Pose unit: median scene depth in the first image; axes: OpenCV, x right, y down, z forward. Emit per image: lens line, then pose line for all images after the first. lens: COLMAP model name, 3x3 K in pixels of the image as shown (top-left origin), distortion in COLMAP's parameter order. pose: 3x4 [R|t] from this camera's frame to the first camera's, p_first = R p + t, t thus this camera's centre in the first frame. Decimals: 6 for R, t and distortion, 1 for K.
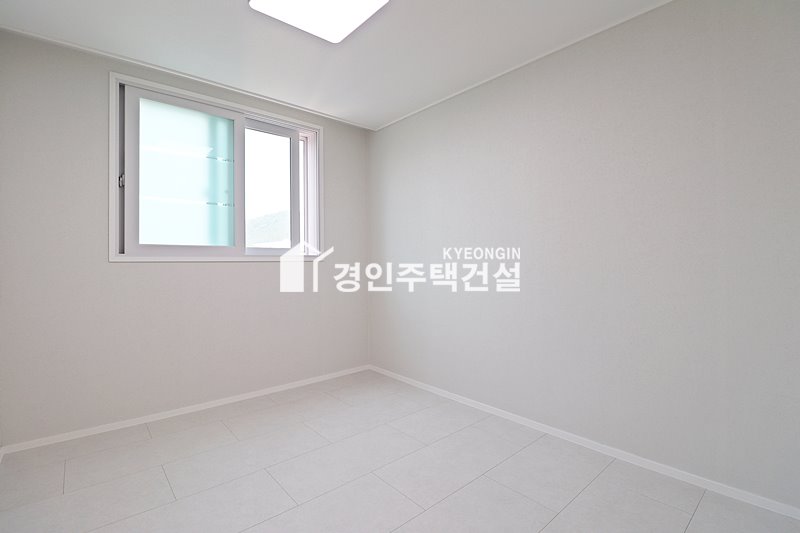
lens RADIAL K [[347.2, 0, 400.0], [0, 347.2, 266.5], [0, 0, 1]] dist [-0.035750, -0.000047]
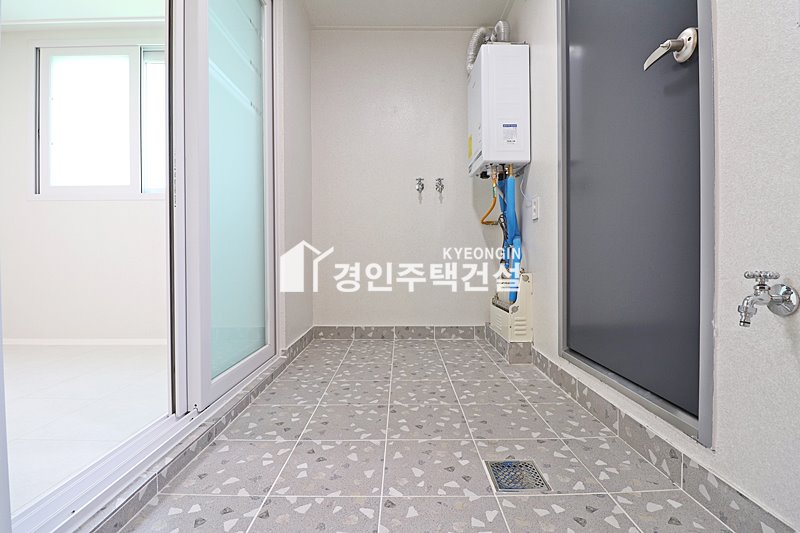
lens RADIAL K [[369.8, 0, 402.9], [0, 369.8, 261.7], [0, 0, 1]] dist [-0.000159, -0.013485]
pose [[0.766541, 0.012682, -0.642070, 0.936249], [-0.007438, 0.999913, 0.010870, 0.171002], [0.642152, -0.003556, 0.766569, 0.838572]]
